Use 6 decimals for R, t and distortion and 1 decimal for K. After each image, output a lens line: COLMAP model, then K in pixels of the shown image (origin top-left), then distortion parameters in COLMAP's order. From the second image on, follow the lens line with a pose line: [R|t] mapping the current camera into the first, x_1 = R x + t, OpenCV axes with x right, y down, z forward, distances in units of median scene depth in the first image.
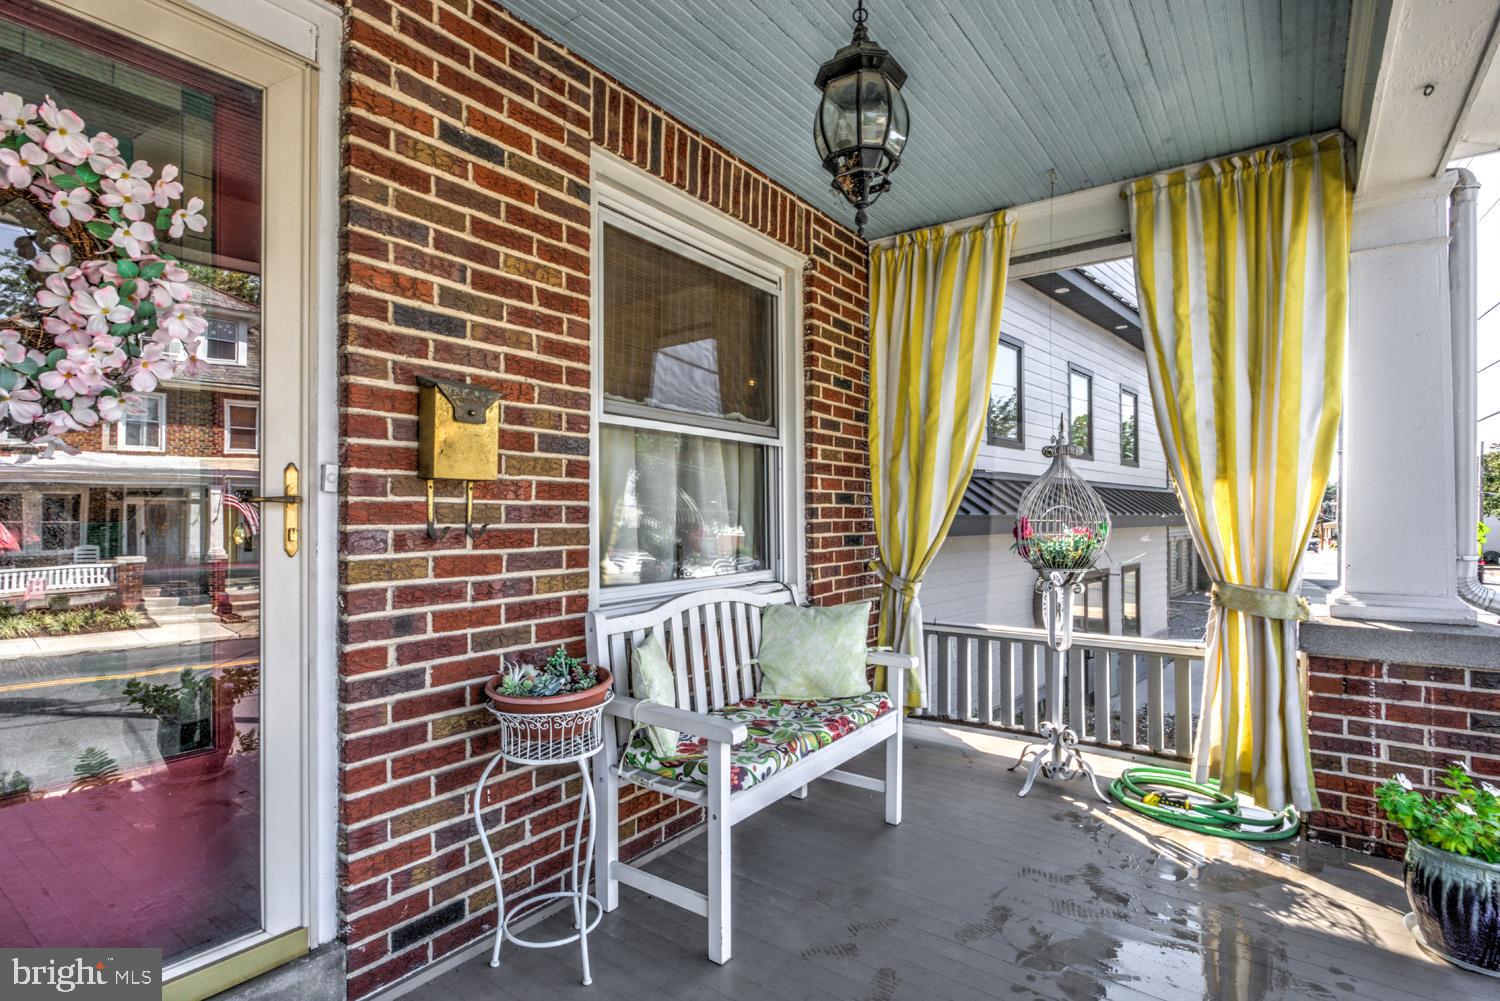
lens RADIAL K [[720.0, 0, 743.3], [0, 720.0, 498.9], [0, 0, 1]] dist [-0.005898, 0.006683]
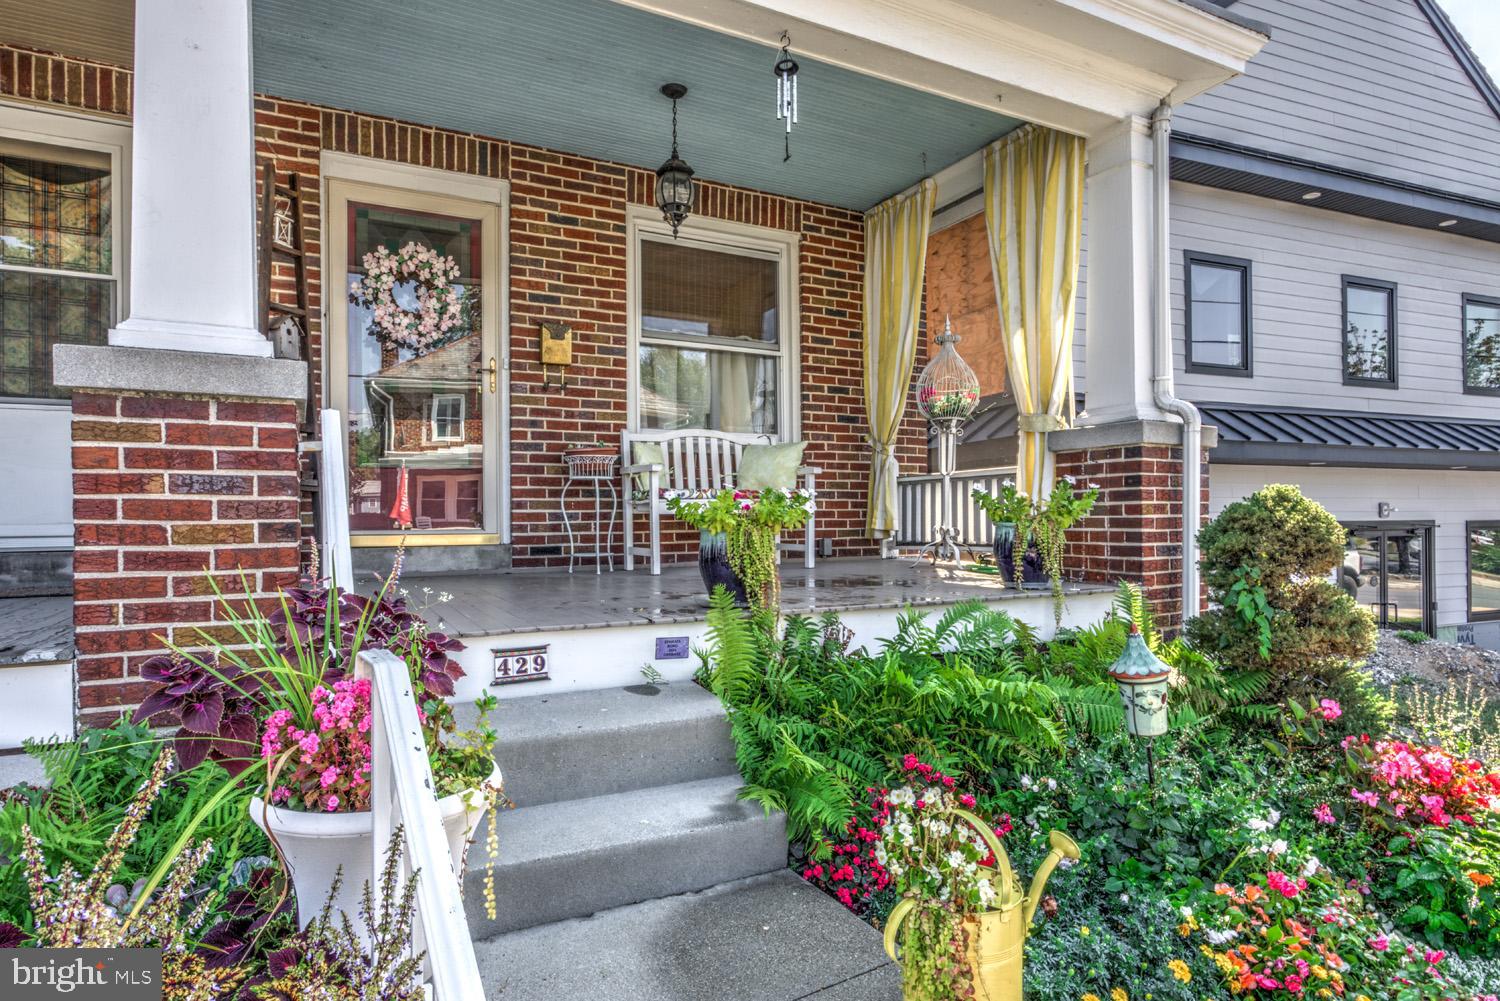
lens RADIAL K [[845.4, 0, 750.4], [0, 845.4, 505.6], [0, 0, 1]] dist [-0.004758, -0.000654]
pose [[0.897298, -0.014736, -0.441178, 1.370049], [0.012760, 0.999891, -0.007447, 0.457590], [0.441240, 0.001053, 0.897388, -1.183437]]
